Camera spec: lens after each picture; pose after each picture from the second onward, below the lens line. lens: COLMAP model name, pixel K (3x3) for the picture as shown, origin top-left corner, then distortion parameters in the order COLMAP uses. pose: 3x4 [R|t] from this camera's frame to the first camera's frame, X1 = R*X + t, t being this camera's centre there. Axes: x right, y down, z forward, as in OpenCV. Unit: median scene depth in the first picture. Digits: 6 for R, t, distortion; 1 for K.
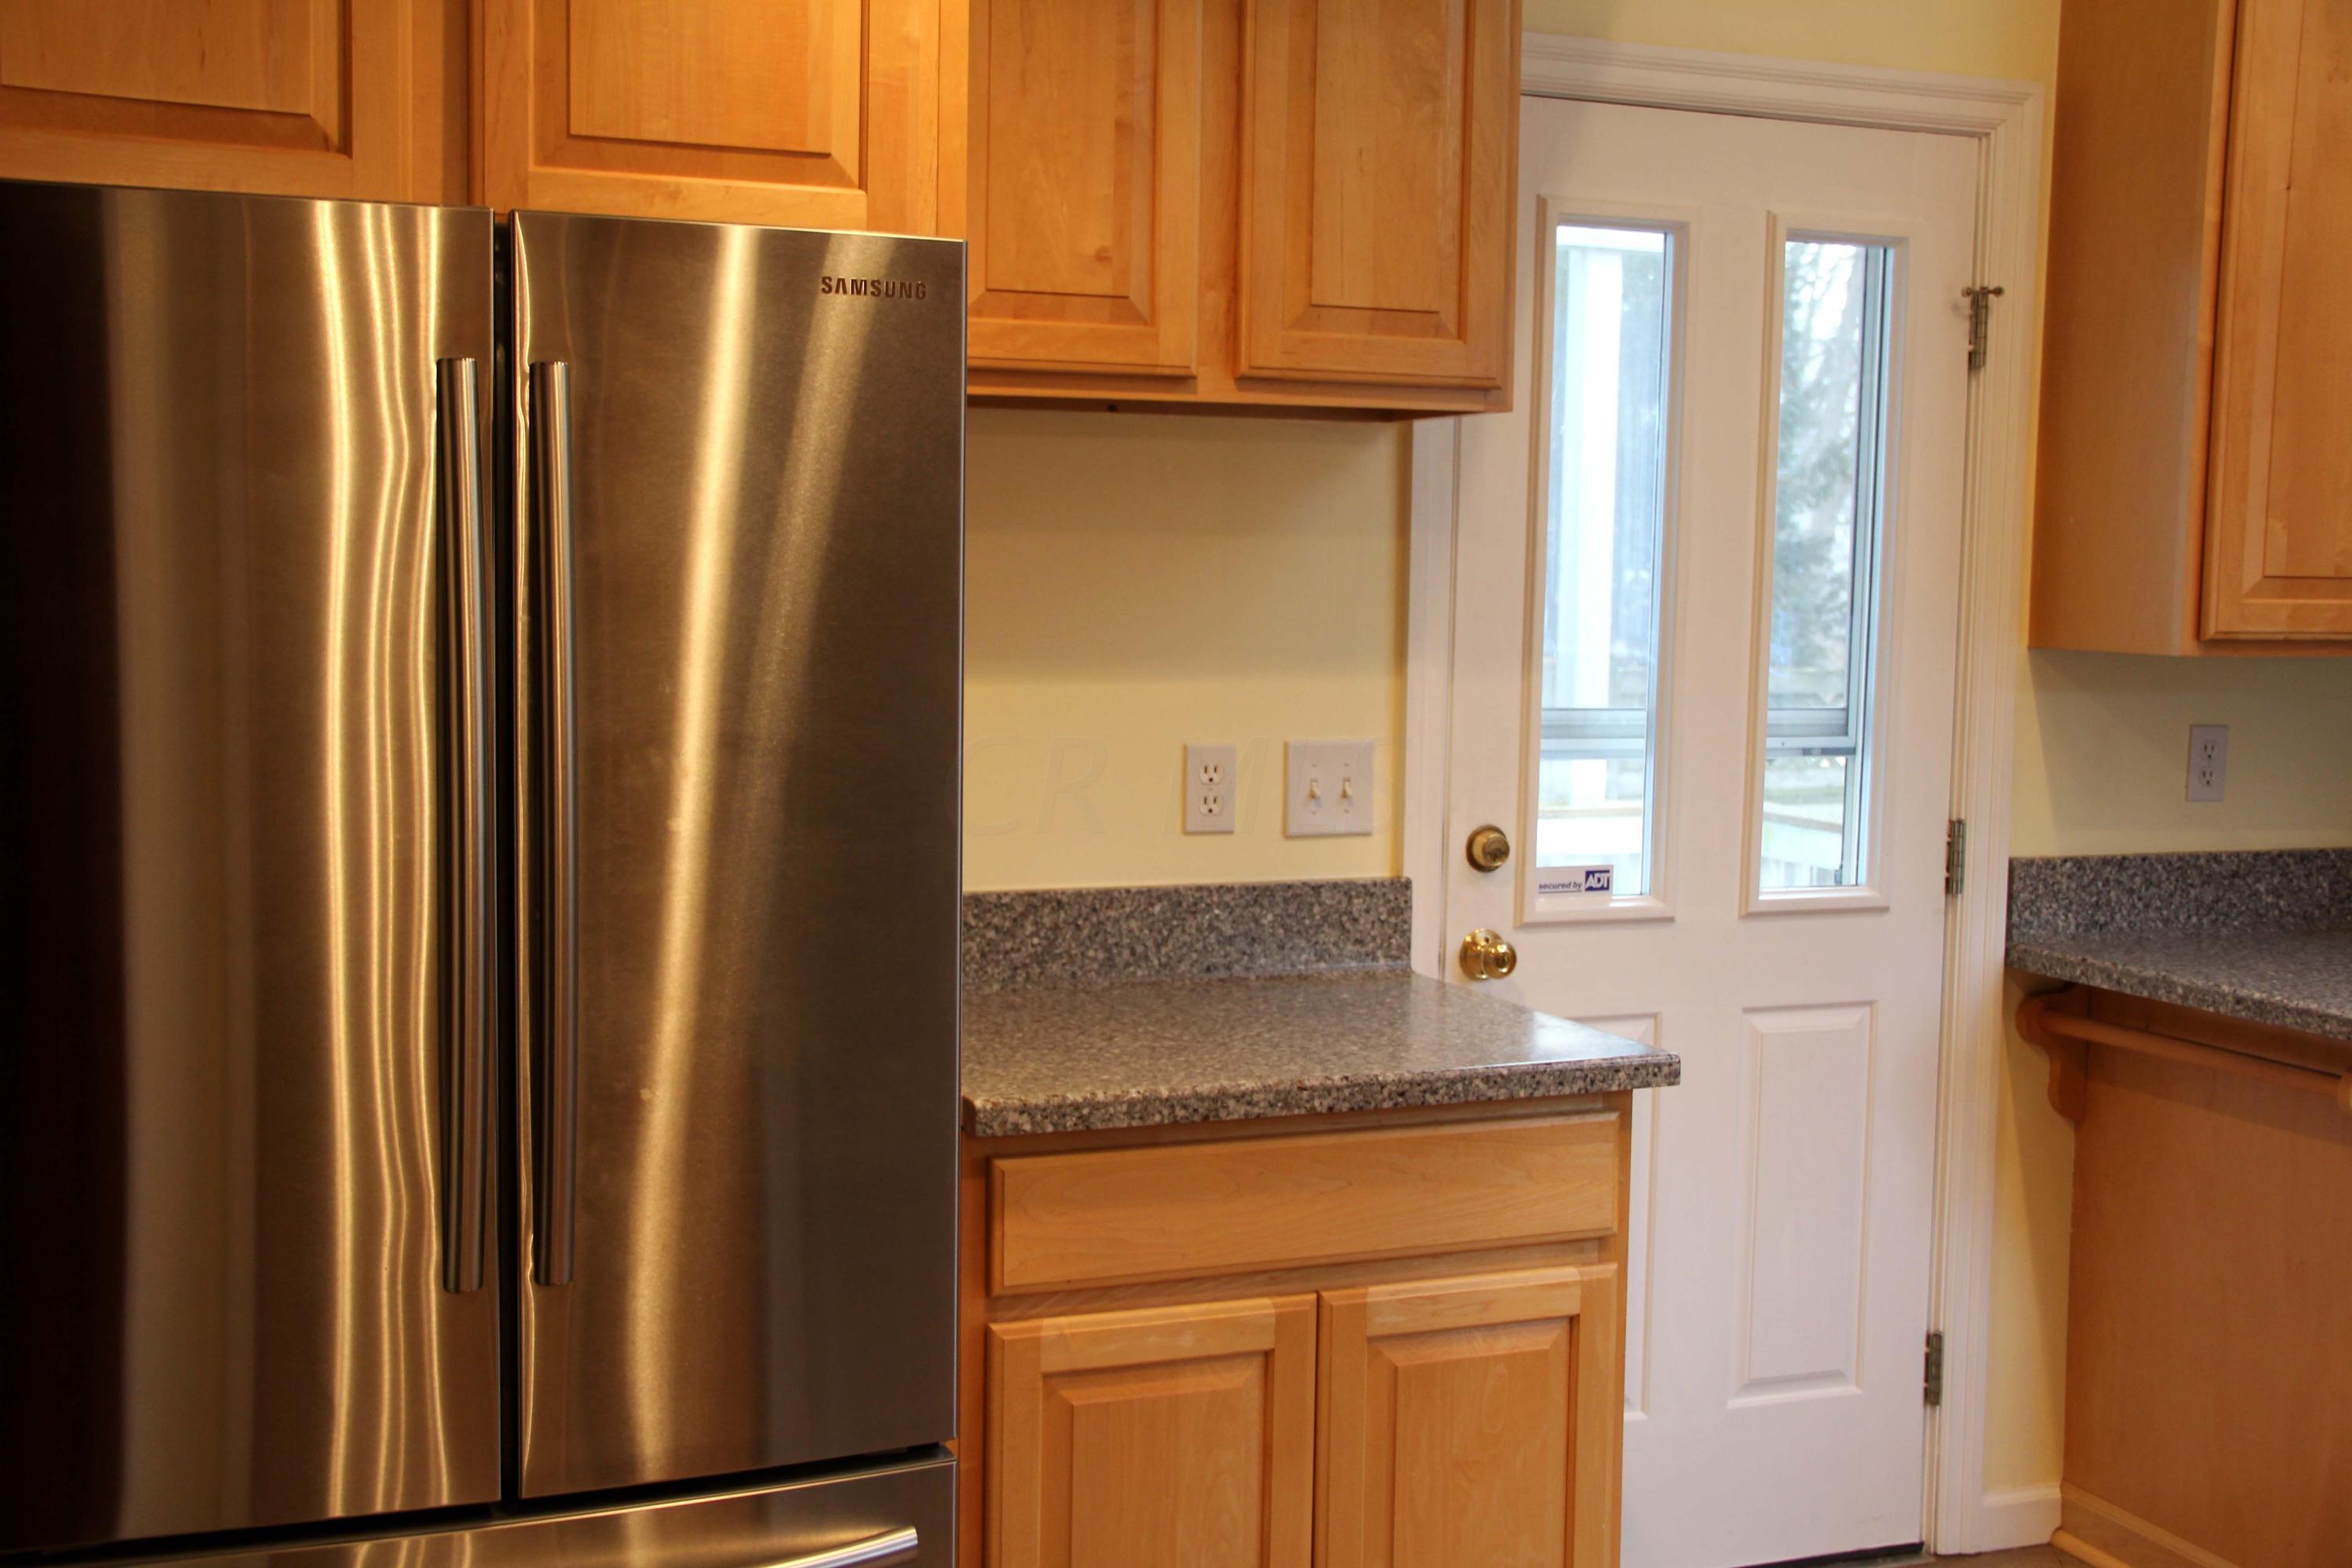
lens RADIAL K [[2487.4, 0, 1176.0], [0, 2487.4, 784.0], [0, 0, 1]] dist [-0.098450, 0.293064]
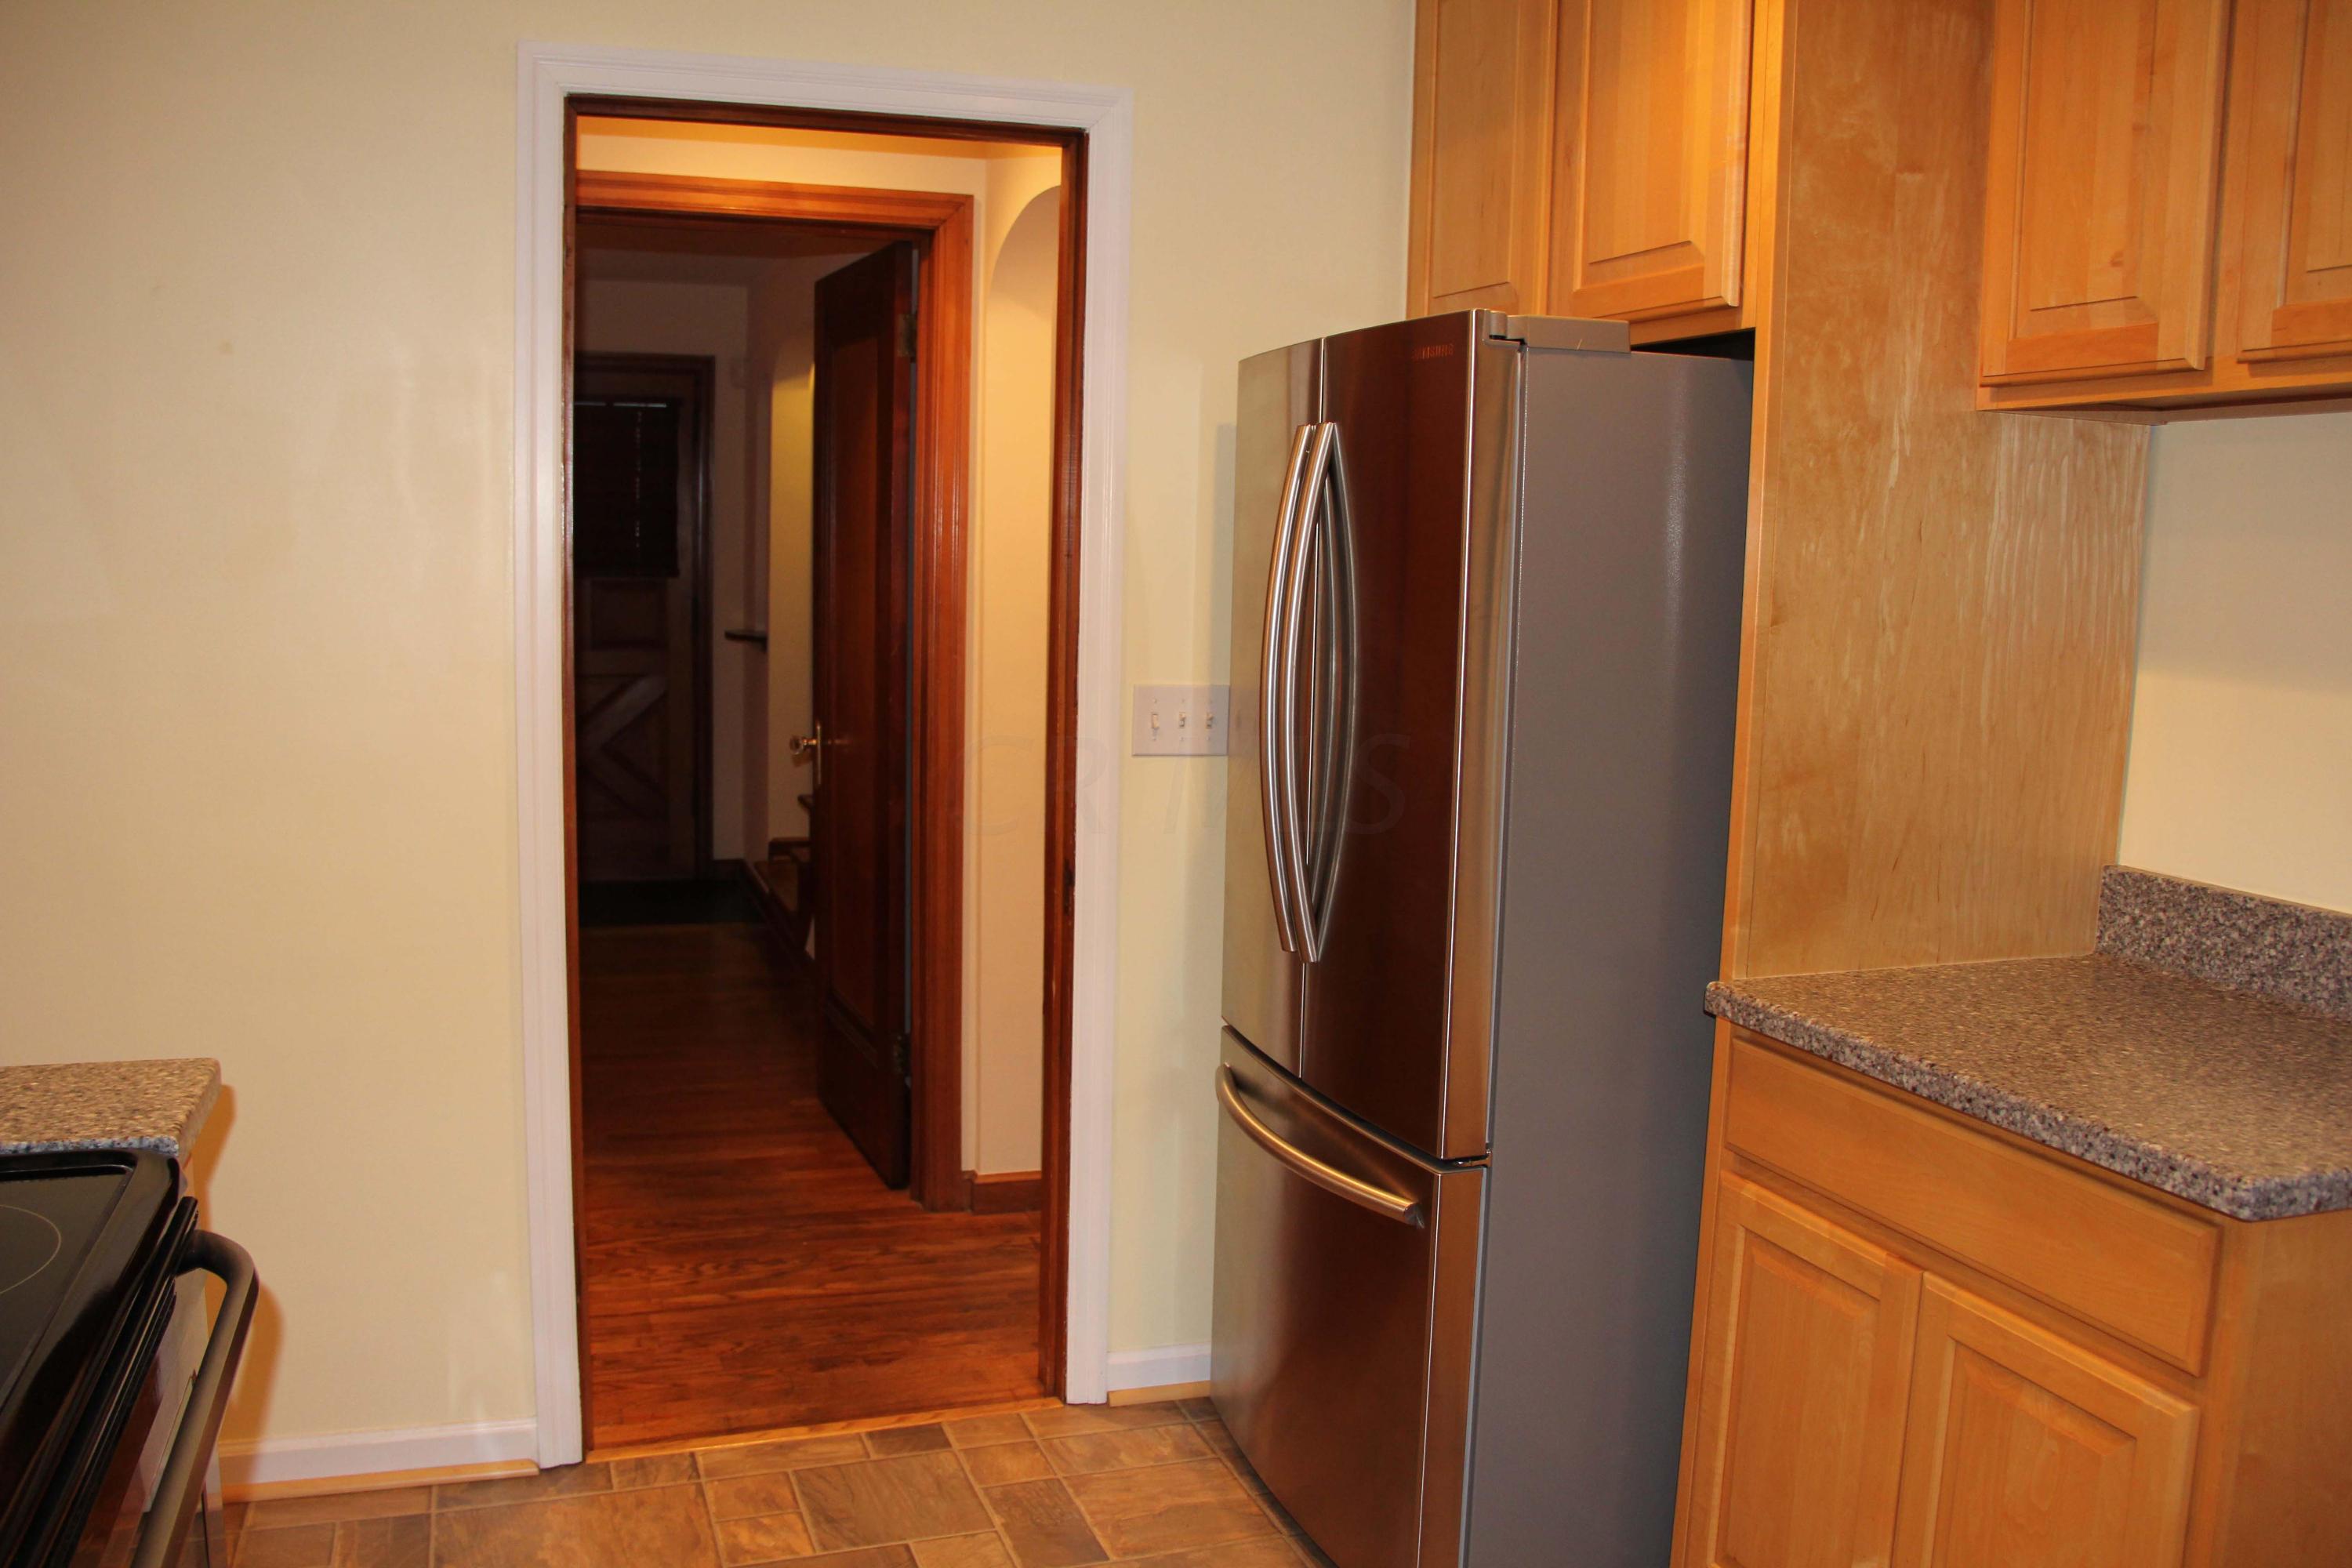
lens RADIAL K [[1989.0, 0, 1176.0], [0, 1989.0, 784.0], [0, 0, 1]] dist [-0.188504, 0.161998]
pose [[-0.024460, 0.109672, -0.993667, 0.783072], [-0.108080, 0.987848, 0.111690, -0.044904], [0.993841, 0.110127, -0.012310, 0.645659]]
